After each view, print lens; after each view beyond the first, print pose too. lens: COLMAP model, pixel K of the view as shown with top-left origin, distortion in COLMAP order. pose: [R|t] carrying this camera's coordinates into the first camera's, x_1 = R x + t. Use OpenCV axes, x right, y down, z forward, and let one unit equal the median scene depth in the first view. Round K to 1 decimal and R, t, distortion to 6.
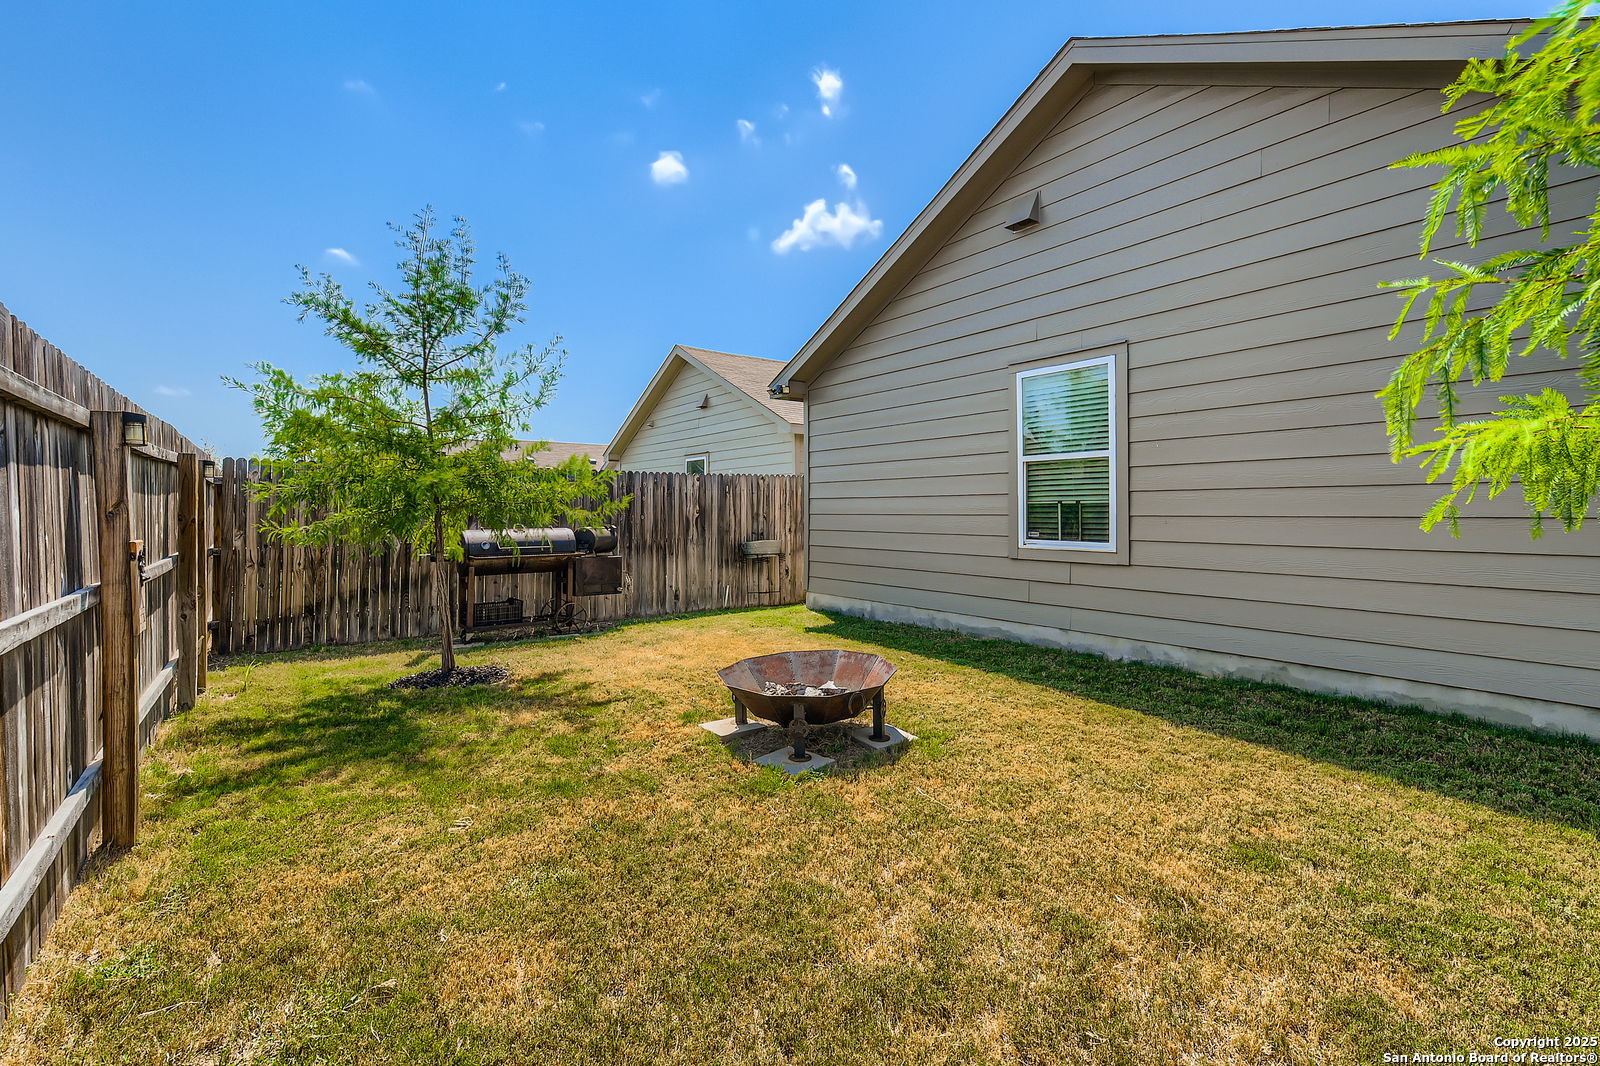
lens RADIAL K [[735.3, 0, 798.9], [0, 735.3, 523.8], [0, 0, 1]] dist [-0.000863, -0.000030]
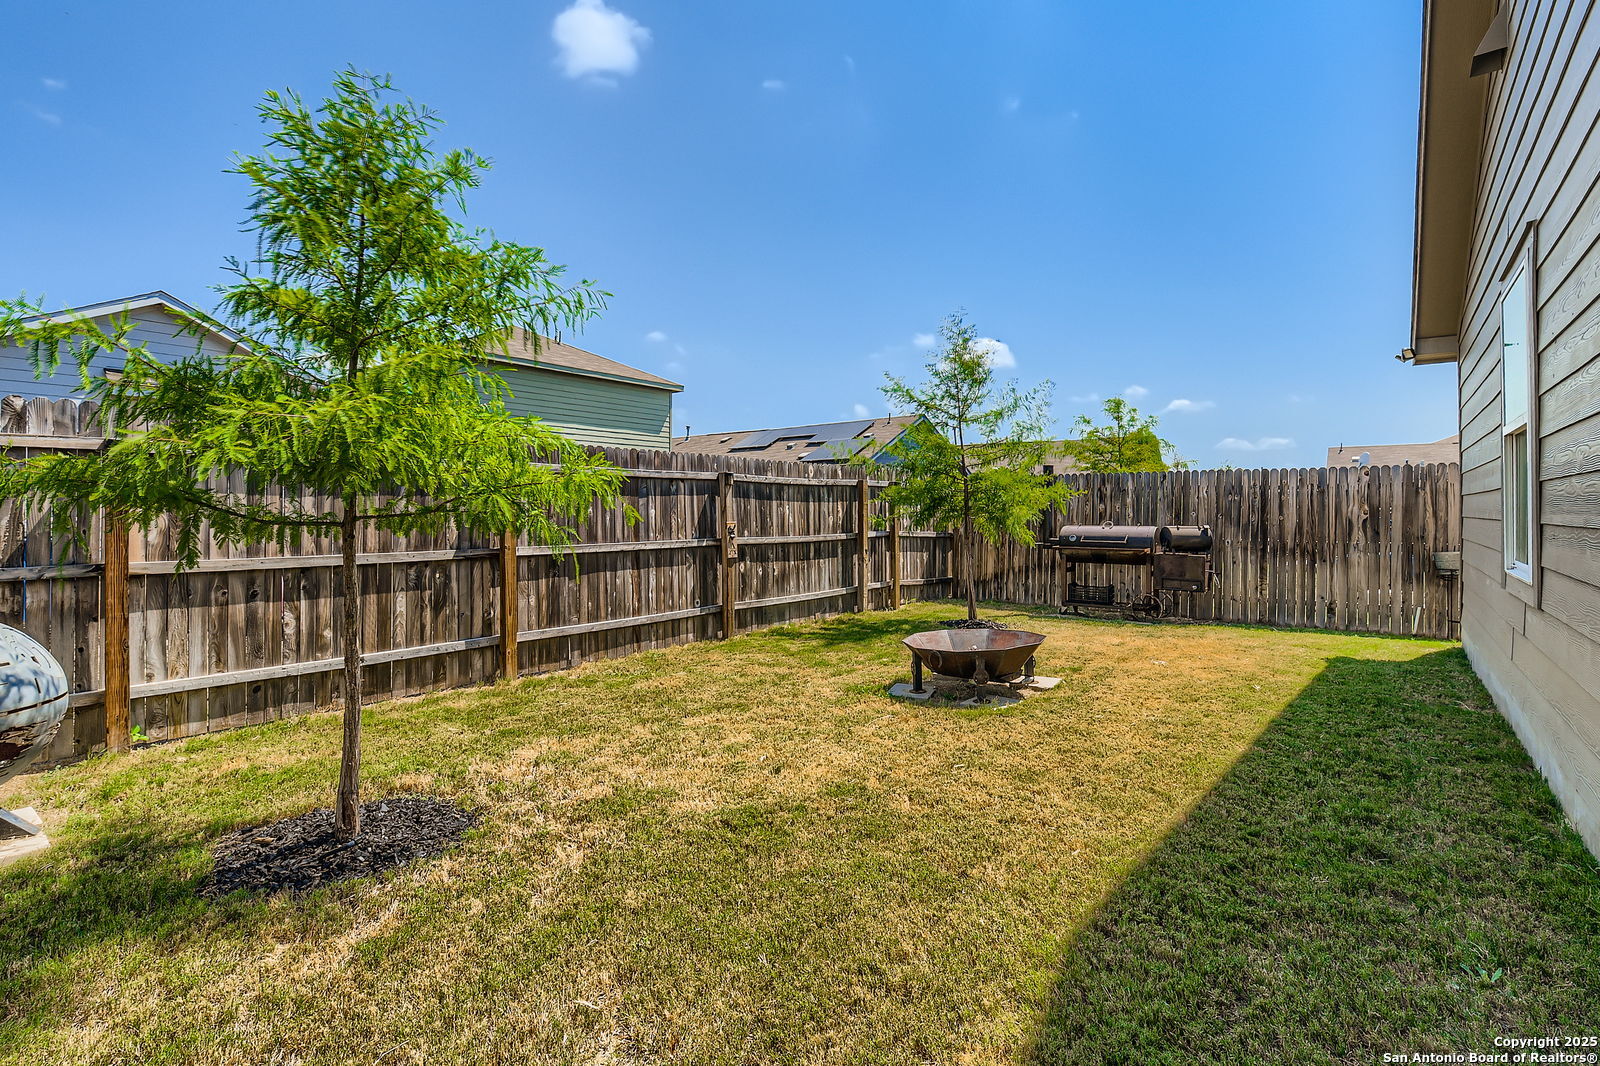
lens RADIAL K [[735.3, 0, 802.4], [0, 735.3, 516.6], [0, 0, 1]] dist [-0.000863, -0.000030]
pose [[0.281740, 0.011086, -0.959427, 0.494132], [-0.020509, 0.999774, 0.005529, -0.003519], [0.959272, 0.018119, 0.281903, 0.157555]]
